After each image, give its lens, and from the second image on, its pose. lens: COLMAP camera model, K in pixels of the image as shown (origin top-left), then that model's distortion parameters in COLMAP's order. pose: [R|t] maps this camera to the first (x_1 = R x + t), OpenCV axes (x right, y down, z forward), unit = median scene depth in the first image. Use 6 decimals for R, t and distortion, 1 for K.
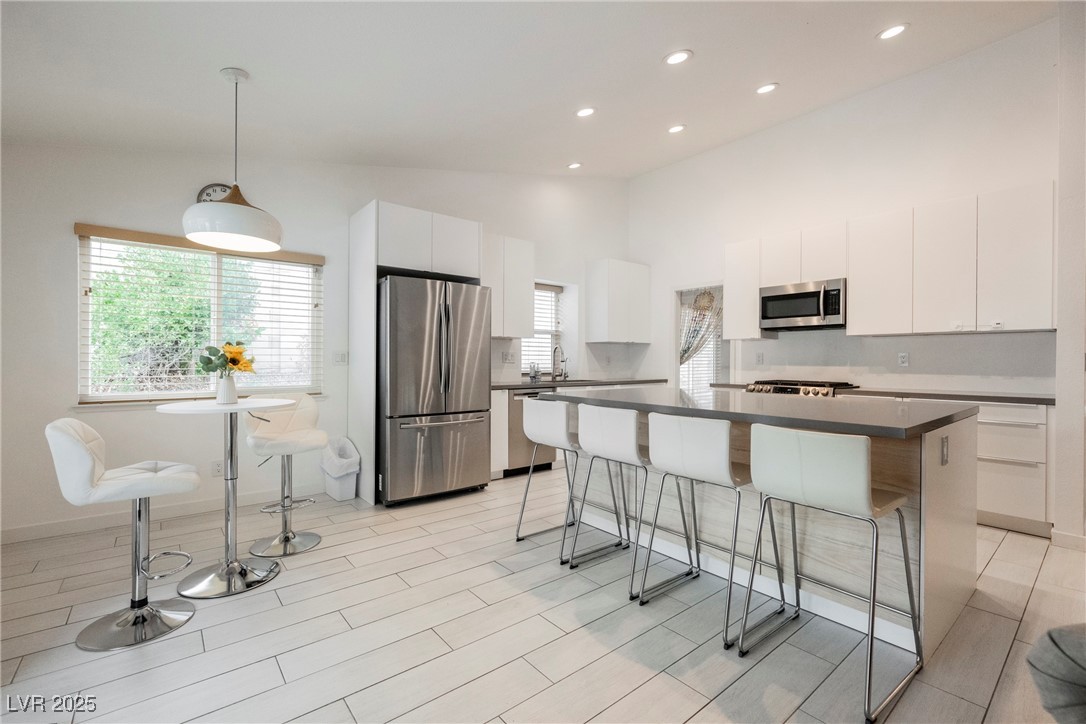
lens RADIAL K [[472.4, 0, 543.0], [0, 472.4, 362.0], [0, 0, 1]] dist [-0.000326, -0.000044]
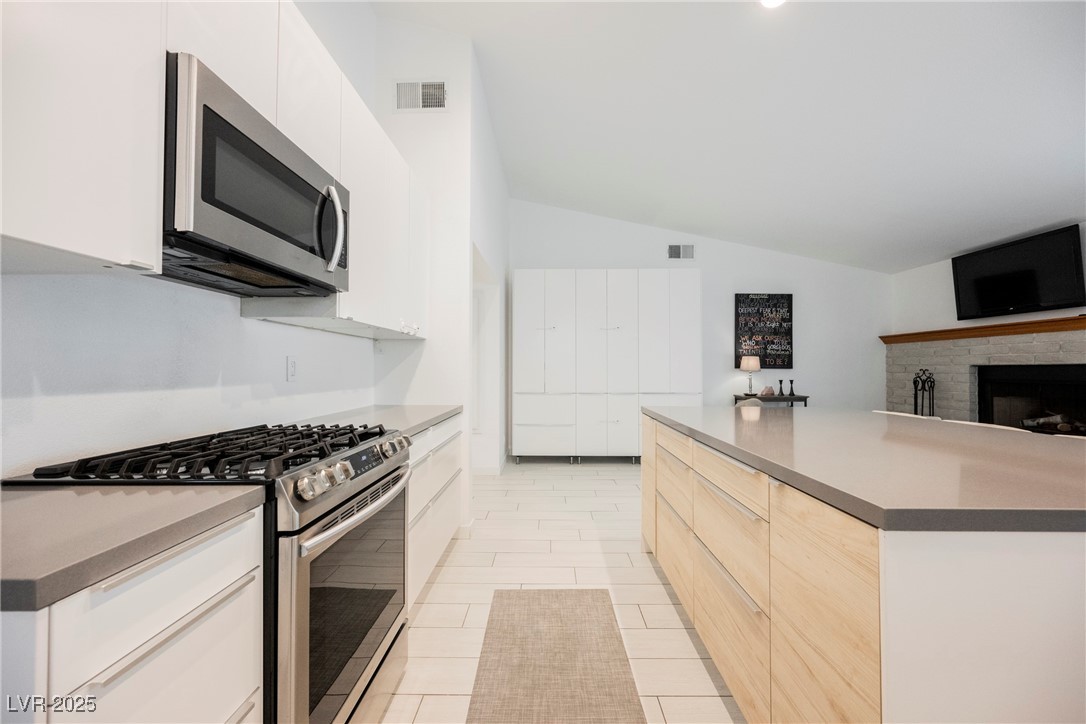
lens RADIAL K [[429.5, 0, 544.8], [0, 429.5, 361.8], [0, 0, 1]] dist [-0.001487, -0.000310]
pose [[-0.767593, 0.002746, 0.640932, 0.181071], [-0.004348, 0.999945, -0.009492, -0.007450], [-0.640923, -0.010073, -0.767539, 0.964428]]
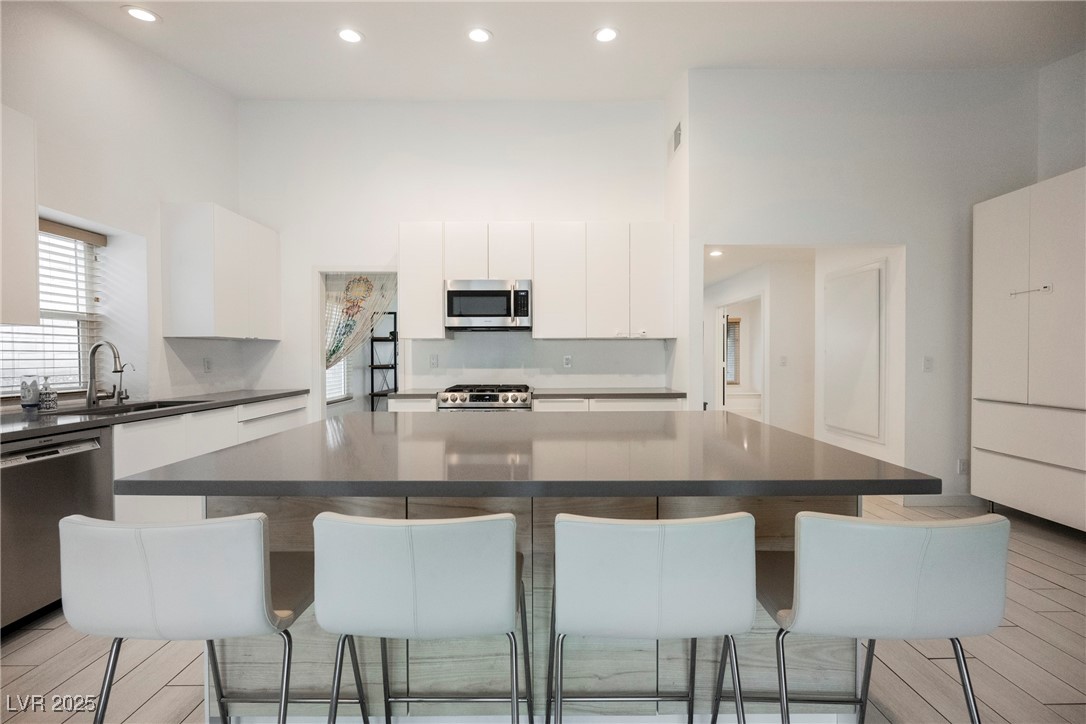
lens RADIAL K [[429.5, 0, 544.8], [0, 429.5, 361.8], [0, 0, 1]] dist [-0.001487, -0.000310]
pose [[0.626854, -0.018568, 0.778915, -0.036123], [0.008445, 0.999819, 0.017038, -0.017717], [-0.779091, -0.004102, 0.626898, 0.337821]]
